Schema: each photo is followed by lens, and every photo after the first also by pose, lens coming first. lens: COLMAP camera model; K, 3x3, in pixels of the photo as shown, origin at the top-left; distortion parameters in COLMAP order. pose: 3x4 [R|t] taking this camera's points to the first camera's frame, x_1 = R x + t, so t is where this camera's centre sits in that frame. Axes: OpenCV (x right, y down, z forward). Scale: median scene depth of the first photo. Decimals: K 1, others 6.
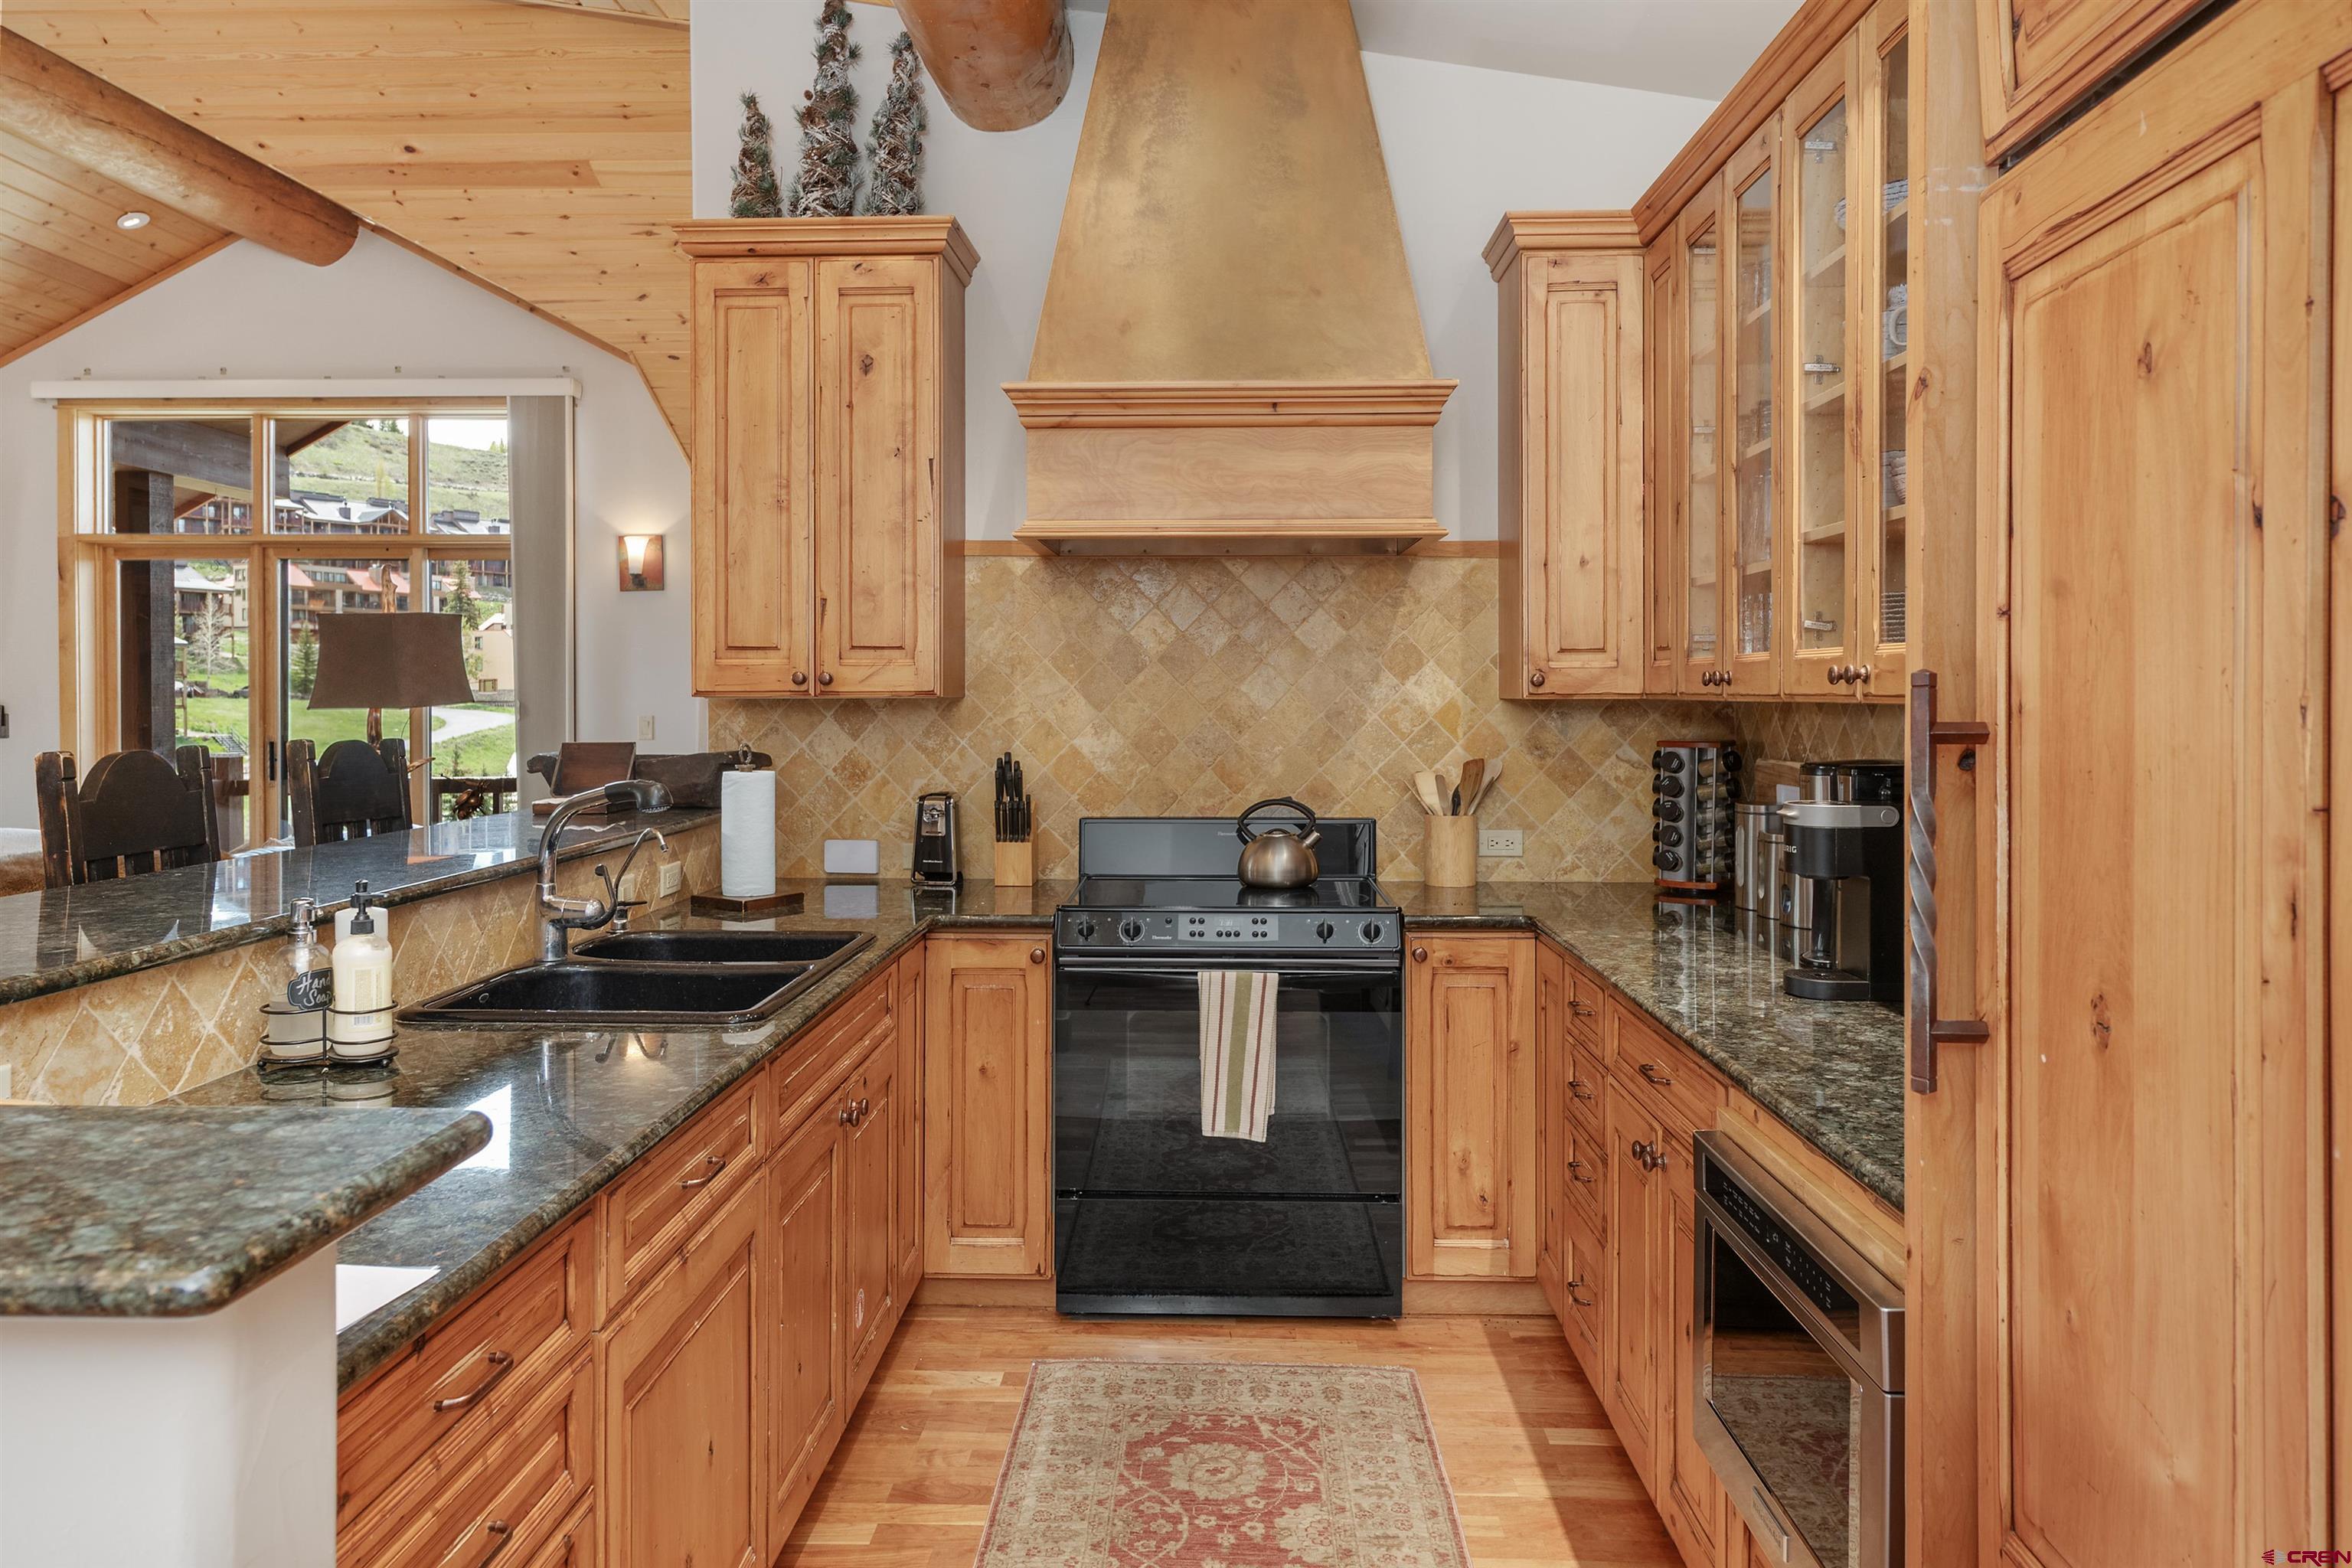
lens RADIAL K [[1571.0, 0, 1167.6], [0, 1571.0, 717.5], [0, 0, 1]] dist [0.001359, 0.000084]
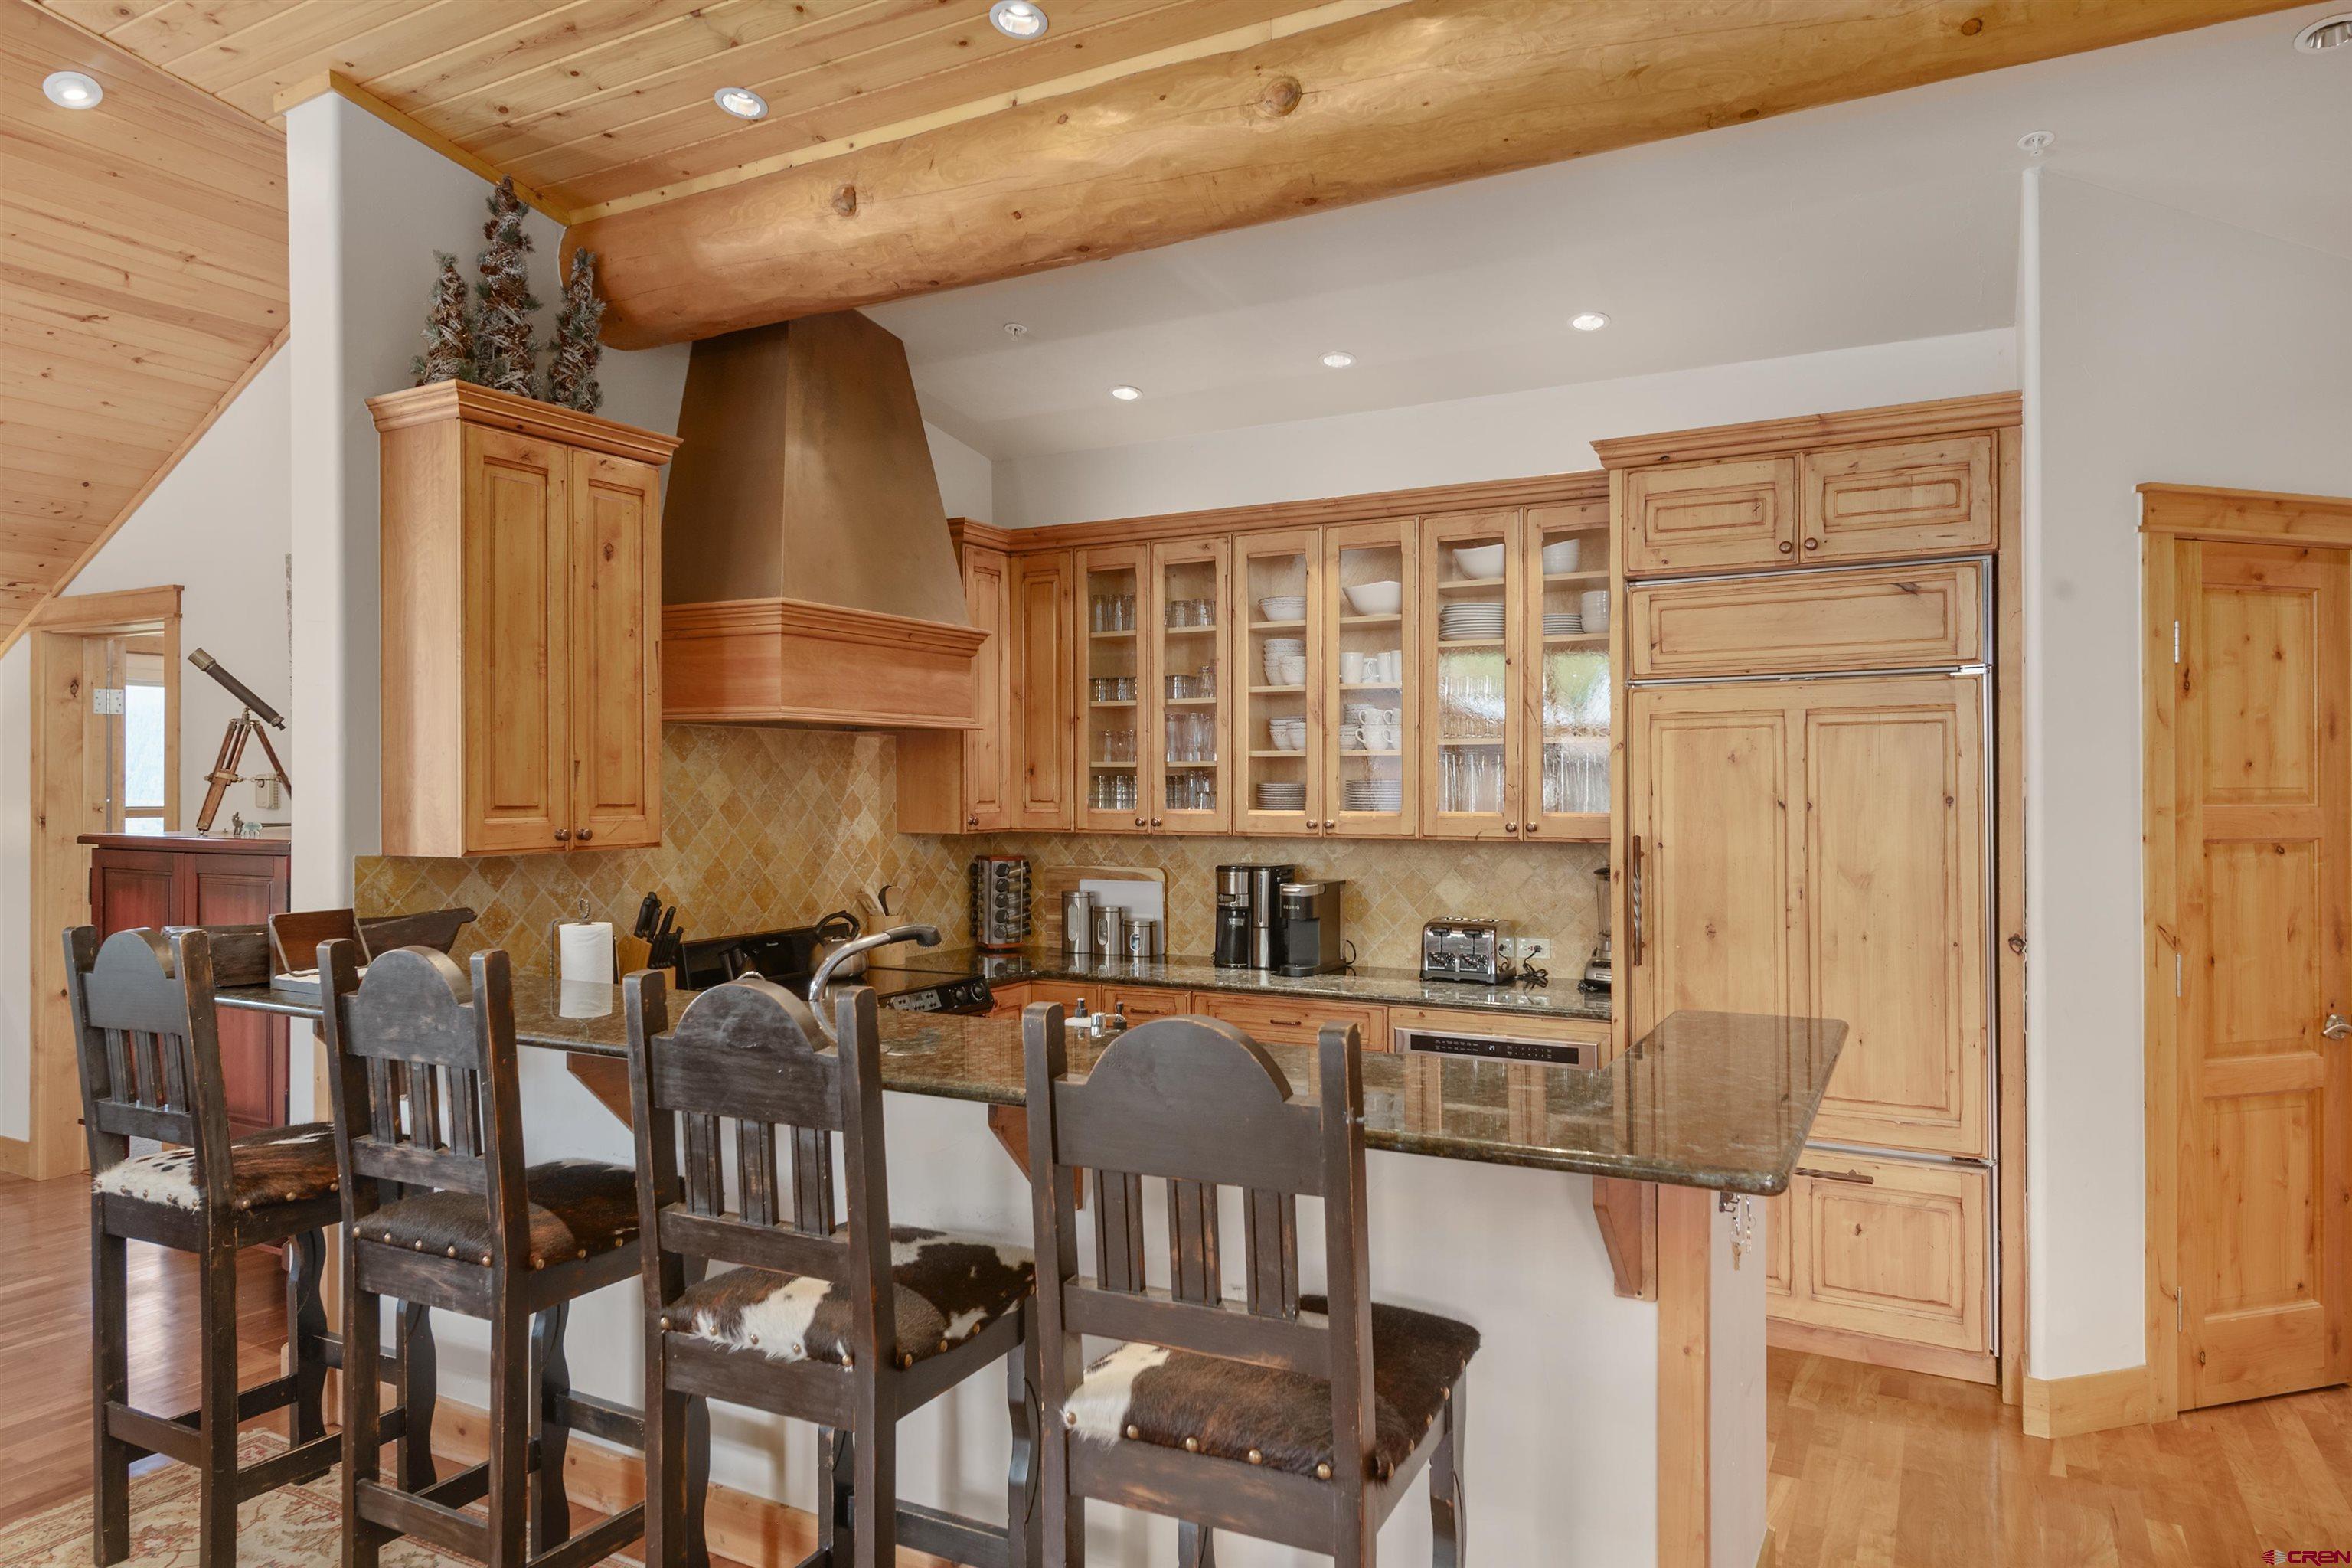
lens RADIAL K [[1459.8, 0, 1174.7], [0, 1459.8, 781.2], [0, 0, 1]] dist [0.000127, -0.000007]
pose [[0.435010, 0.001478, 0.900425, -0.898114], [0.015432, 0.999840, -0.009097, -0.043621], [-0.900294, 0.017852, 0.434917, 0.180133]]
